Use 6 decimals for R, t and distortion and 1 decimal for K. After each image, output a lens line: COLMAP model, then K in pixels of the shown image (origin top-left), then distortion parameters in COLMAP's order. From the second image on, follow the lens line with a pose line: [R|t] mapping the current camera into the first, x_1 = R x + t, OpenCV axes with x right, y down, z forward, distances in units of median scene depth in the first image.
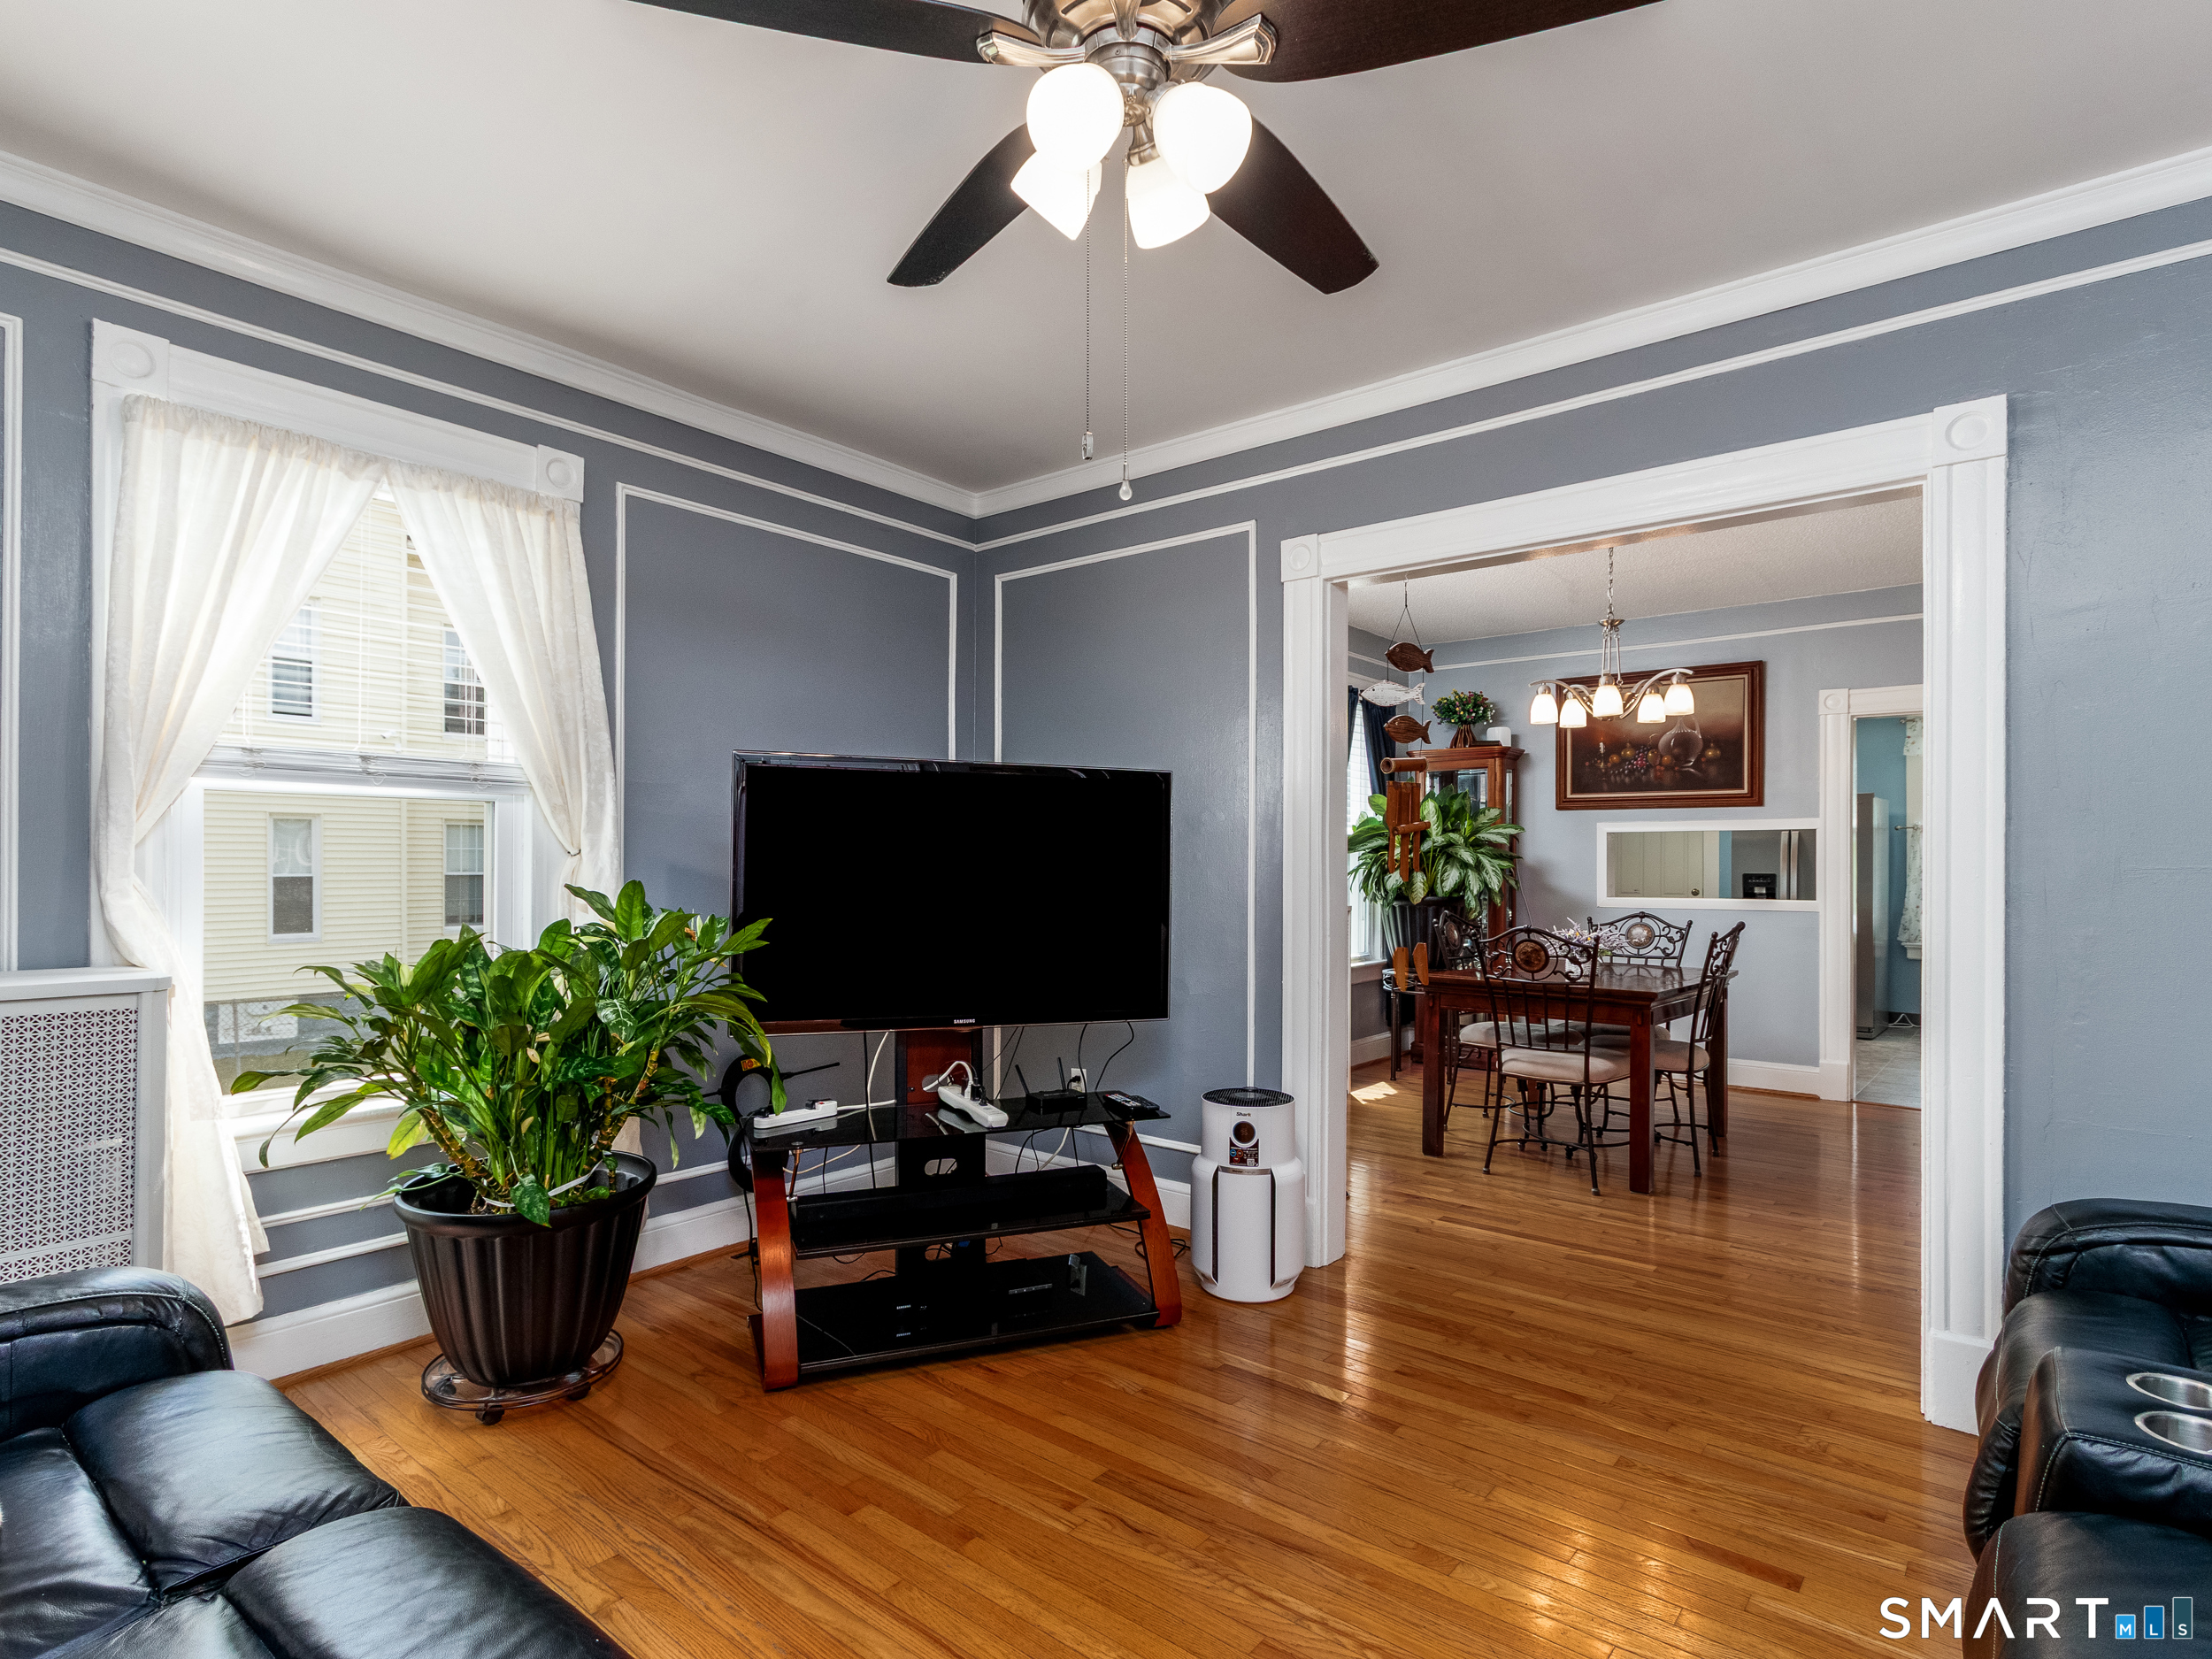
lens RADIAL K [[1147.4, 0, 1095.0], [0, 1147.4, 863.1], [0, 0, 1]] dist [0.008438, -0.001779]
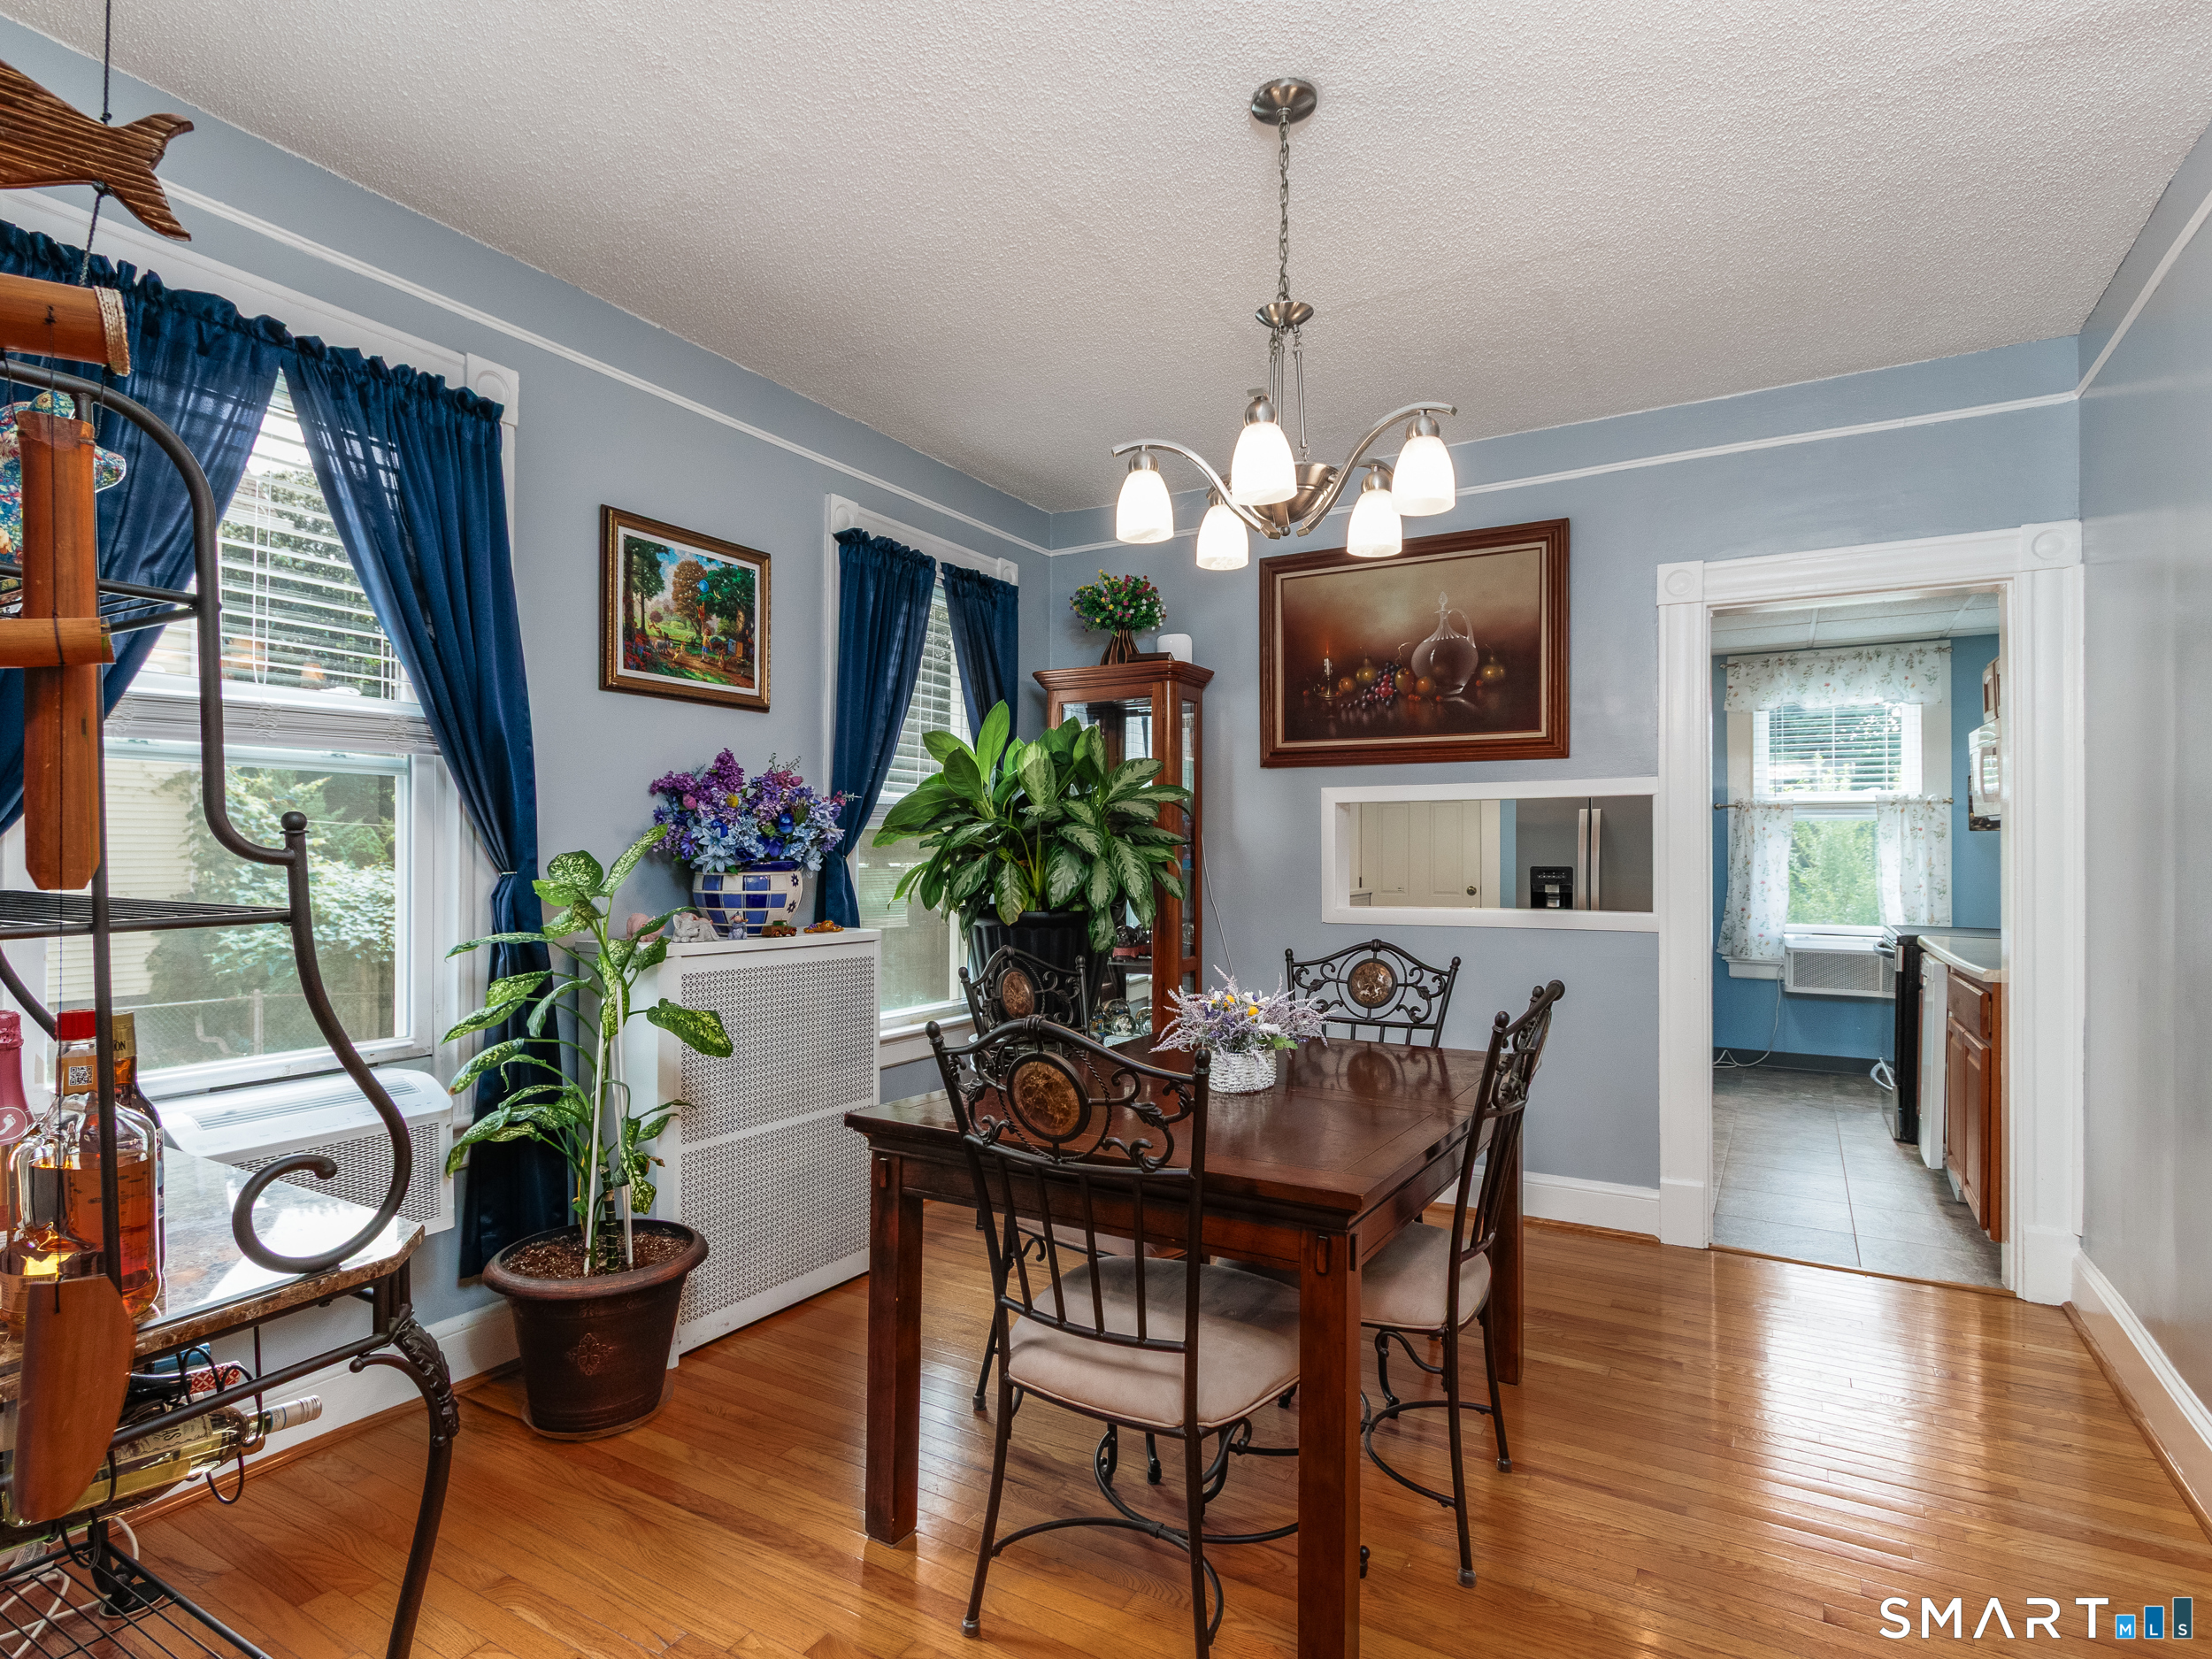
lens RADIAL K [[1147.4, 0, 1102.5], [0, 1147.4, 846.0], [0, 0, 1]] dist [0.008438, -0.001779]
pose [[0.985929, 0.000133, 0.167164, 0.231187], [0.000832, 0.999983, -0.005699, 0.000128], [-0.167162, 0.005757, 0.985913, 0.434675]]
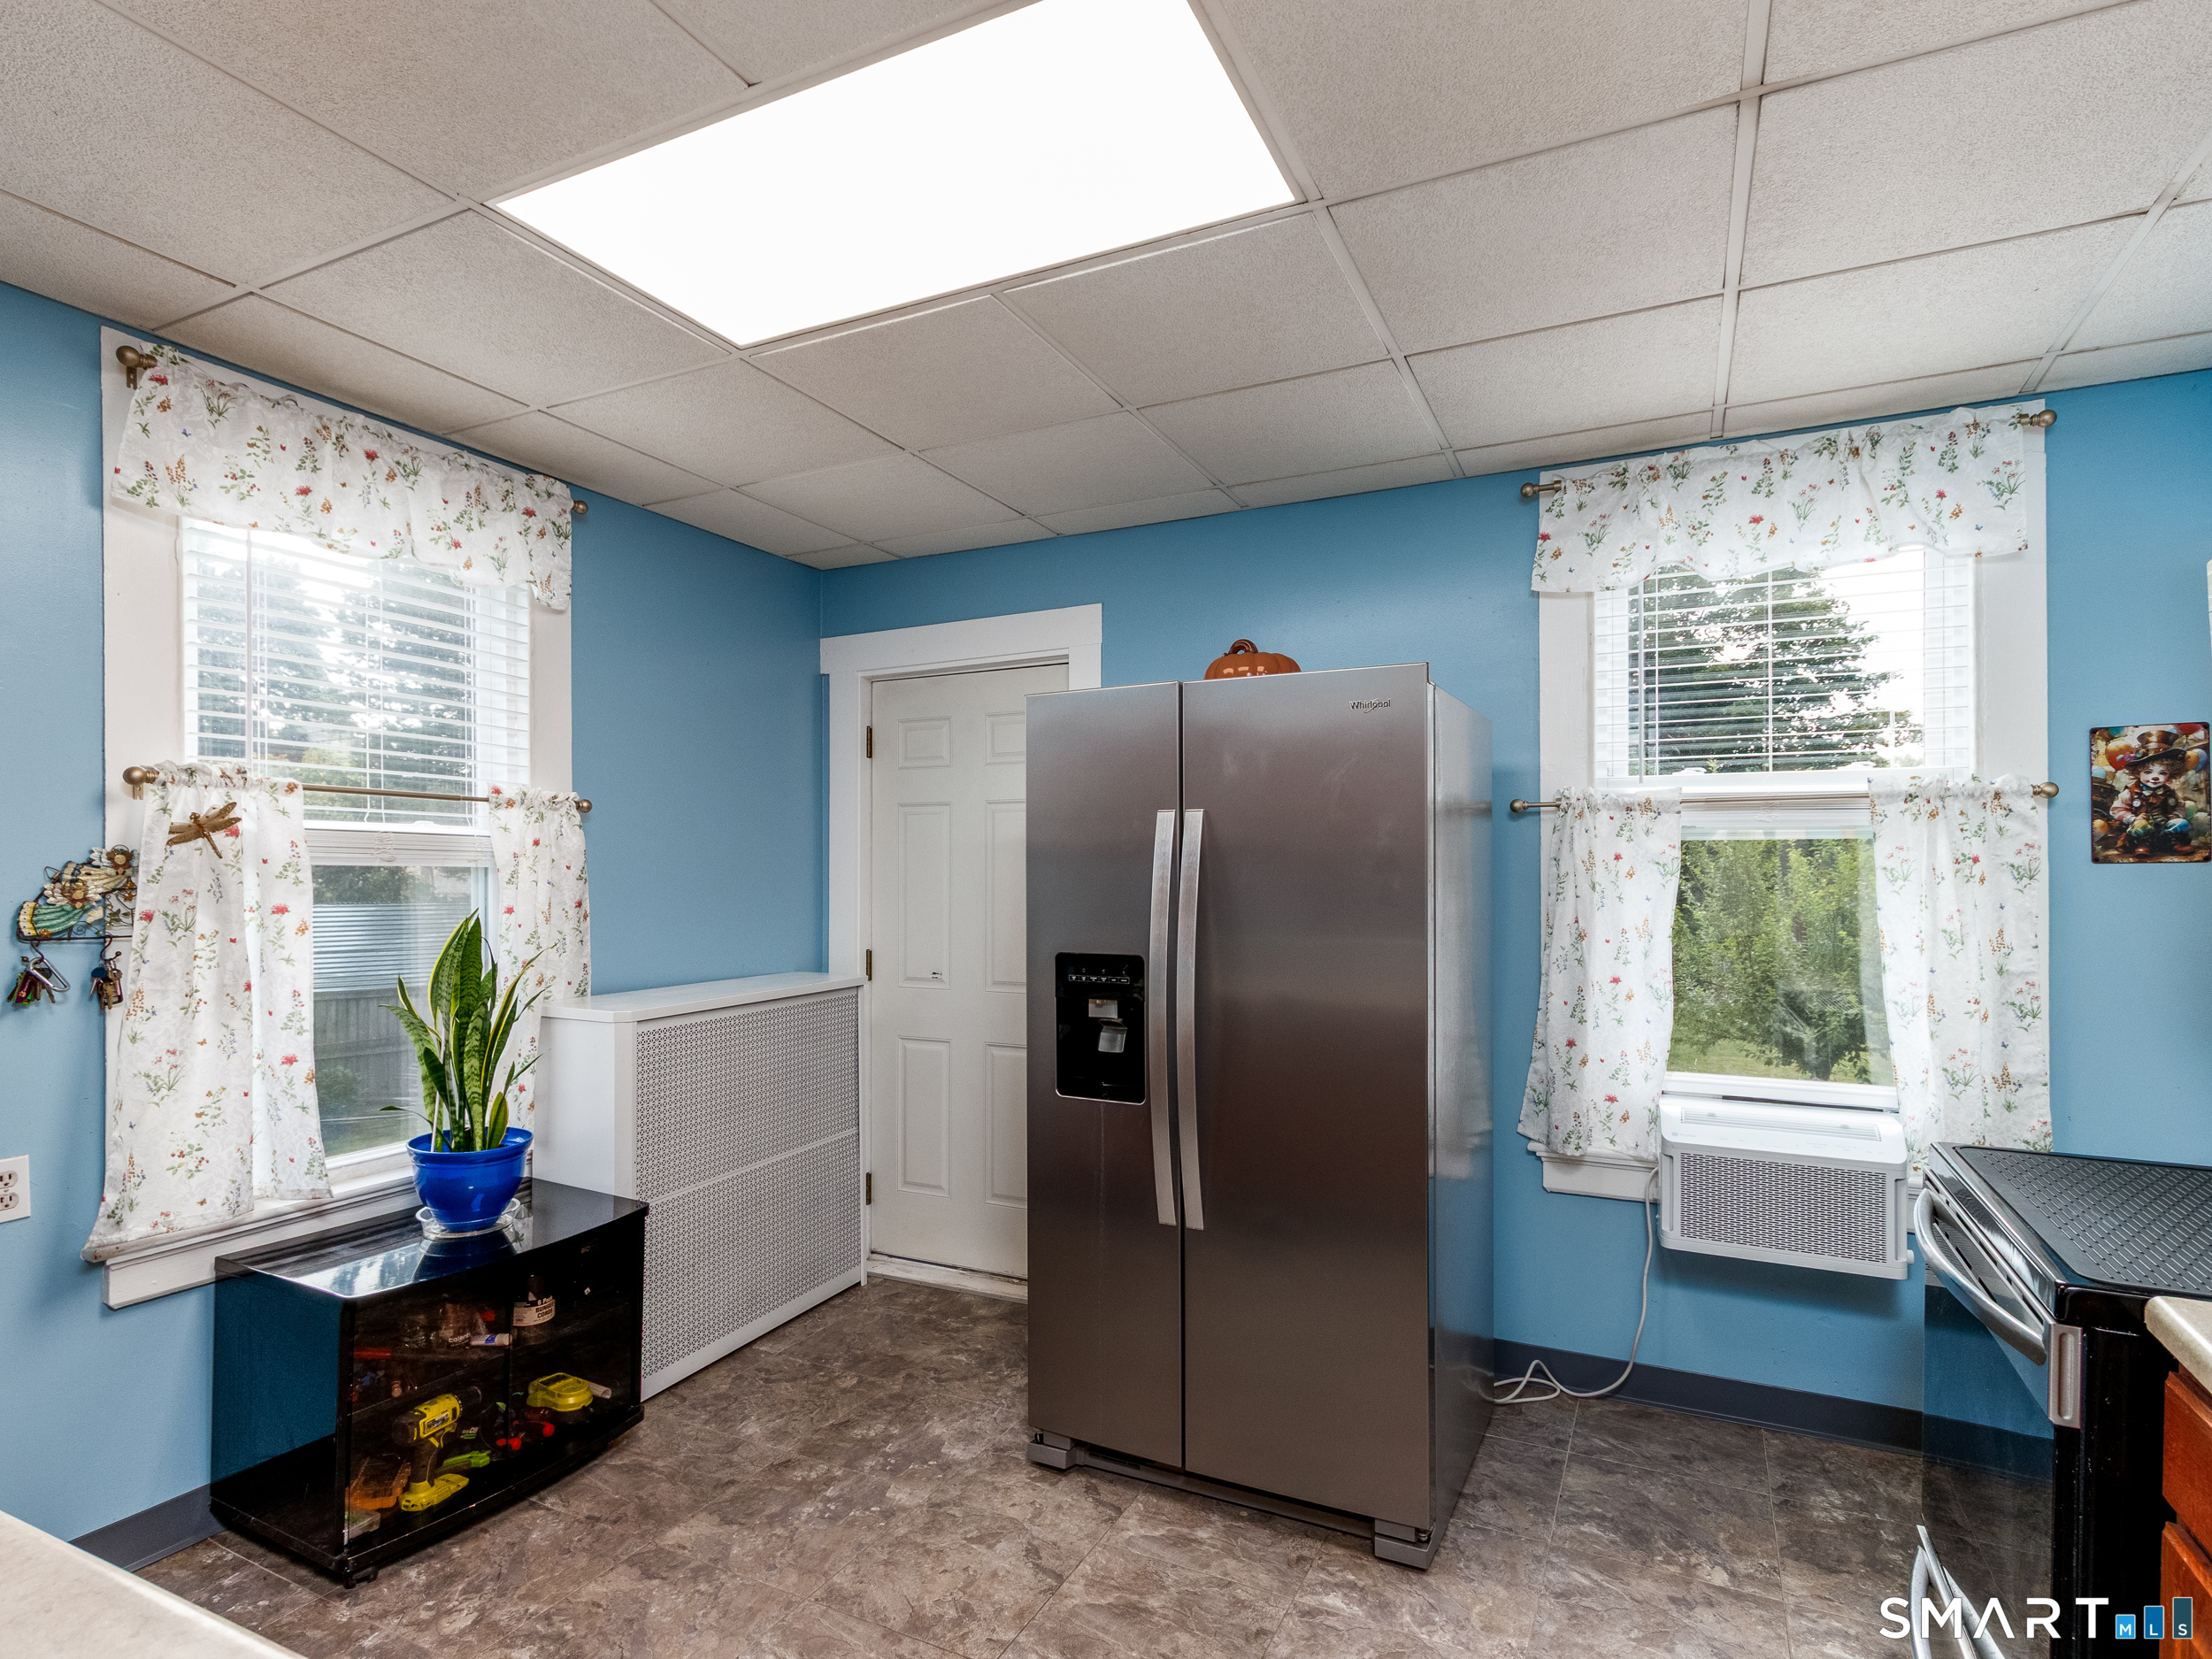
lens RADIAL K [[1147.4, 0, 1115.5], [0, 1147.4, 872.5], [0, 0, 1]] dist [0.008438, -0.001779]
pose [[0.969619, -0.004650, 0.244577, 0.488097], [0.004683, 0.999989, 0.000445, -0.008984], [-0.244577, 0.000714, 0.969630, 0.732312]]
